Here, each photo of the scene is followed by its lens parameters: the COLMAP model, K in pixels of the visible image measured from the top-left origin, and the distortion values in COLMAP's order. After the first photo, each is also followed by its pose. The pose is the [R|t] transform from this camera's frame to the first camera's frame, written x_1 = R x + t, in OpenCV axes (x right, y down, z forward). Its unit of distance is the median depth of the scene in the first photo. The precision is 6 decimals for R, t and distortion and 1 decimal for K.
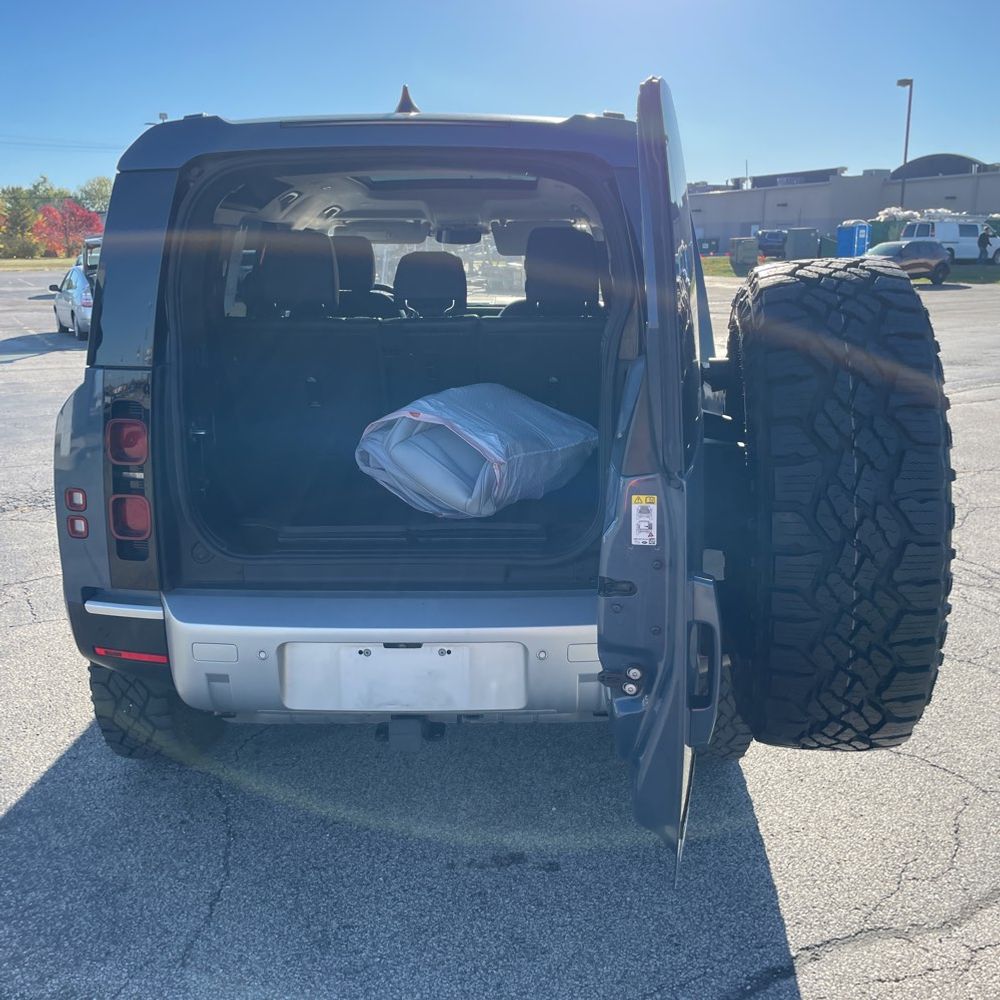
lens RADIAL K [[1001.6, 0, 499.7], [0, 1001.6, 492.8], [0, 0, 1]] dist [0.102154, -0.120132]
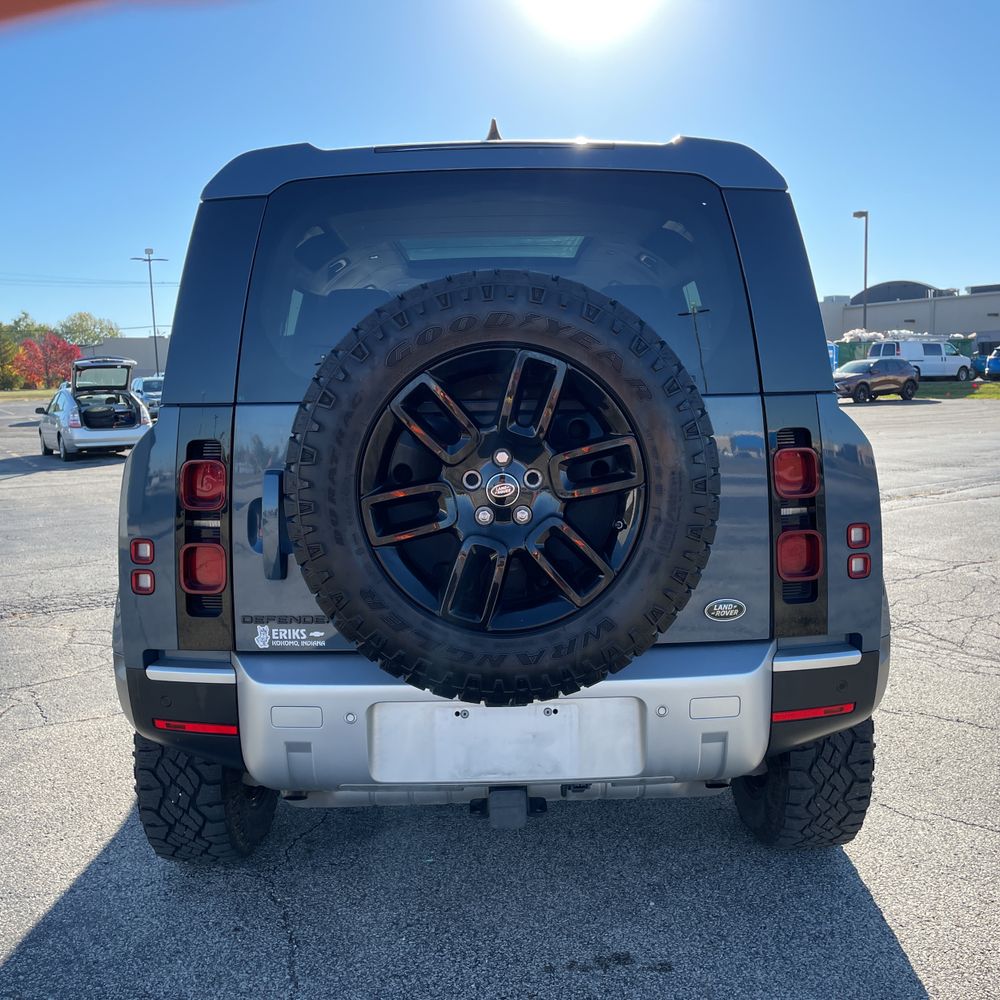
lens RADIAL K [[1001.6, 0, 499.7], [0, 1001.6, 492.8], [0, 0, 1]] dist [0.102154, -0.120132]
pose [[0.999445, -0.017217, 0.028528, -0.098488], [0.020645, 0.991995, -0.124580, 0.060600], [-0.026155, 0.125099, 0.991799, 0.066188]]
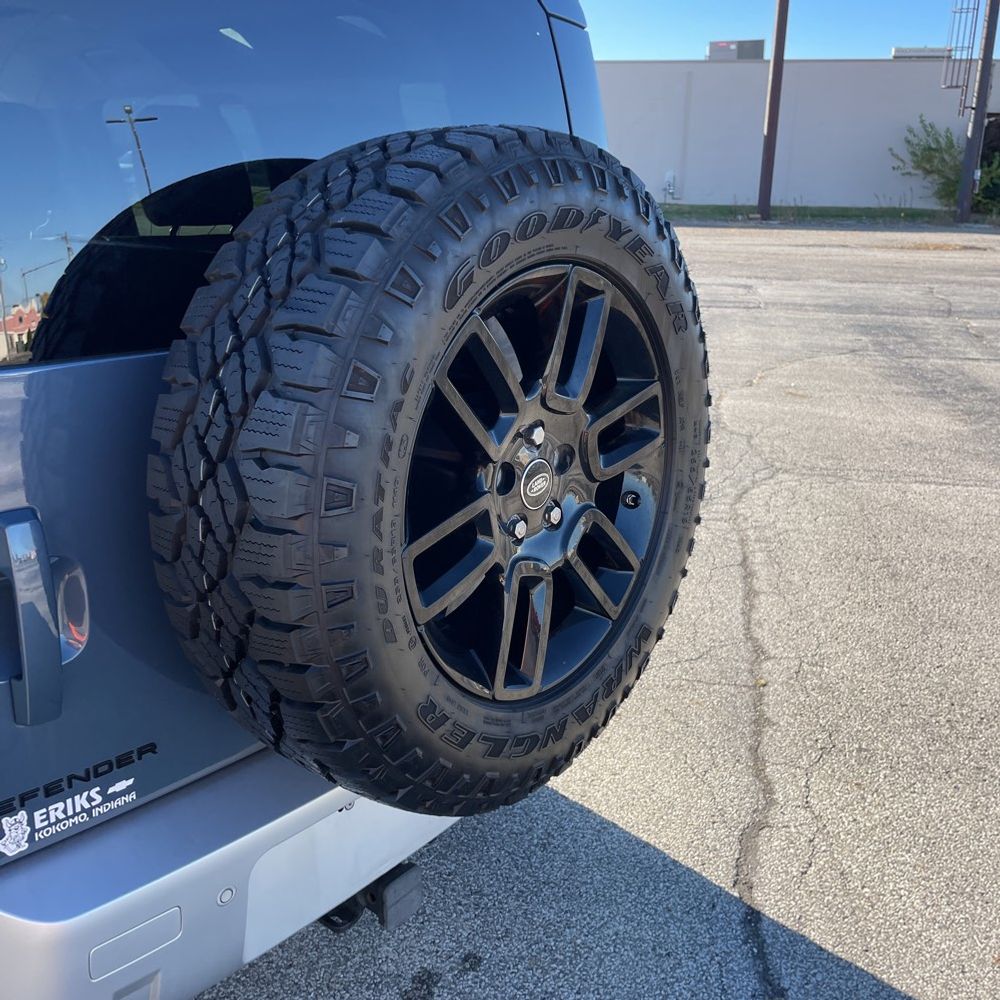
lens RADIAL K [[1001.6, 0, 499.7], [0, 1001.6, 492.8], [0, 0, 1]] dist [0.102154, -0.120132]
pose [[0.622835, -0.216921, 0.751679, -0.392262], [0.166931, 0.975514, 0.143197, -0.074752], [-0.764336, 0.036291, 0.643796, 0.428940]]
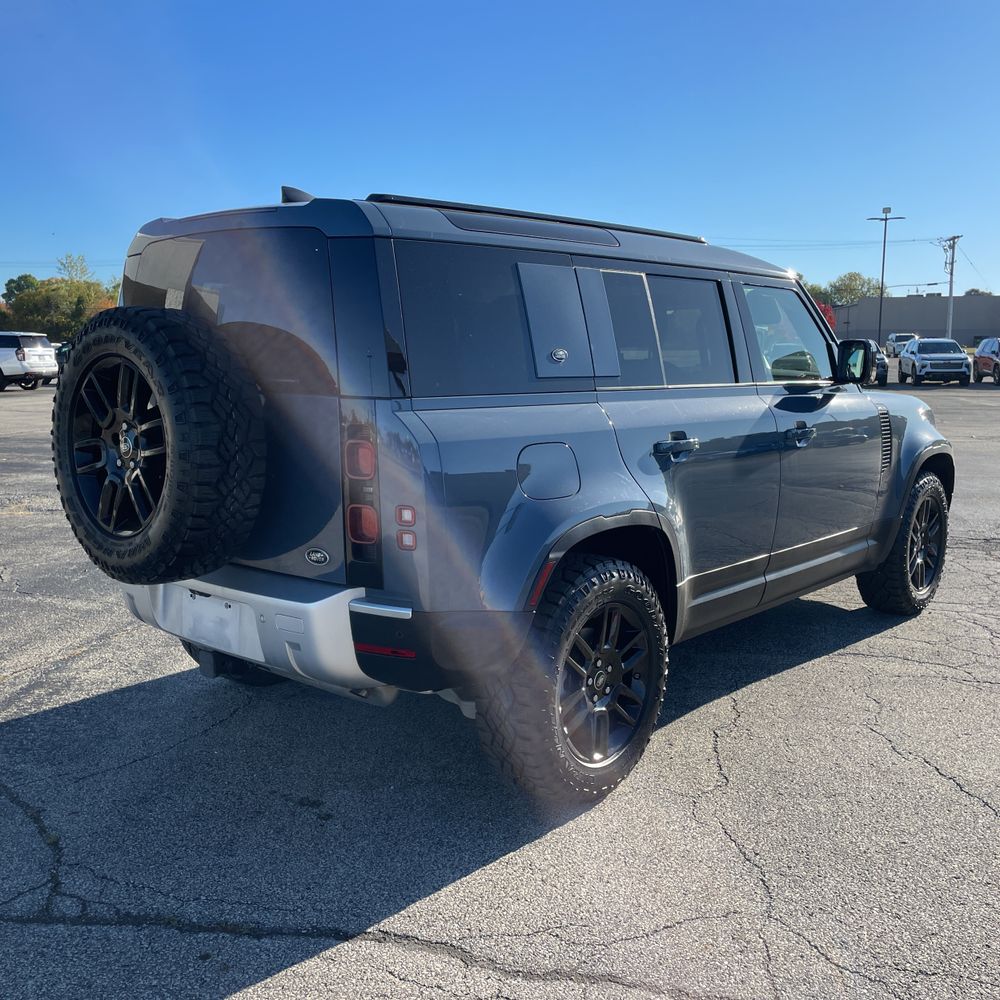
lens RADIAL K [[1001.6, 0, 499.7], [0, 1001.6, 492.8], [0, 0, 1]] dist [0.102154, -0.120132]
pose [[0.768370, 0.100614, -0.632048, 0.827434], [-0.157139, 0.986994, -0.033915, 0.002320], [0.620415, 0.125379, 0.774187, 0.145256]]
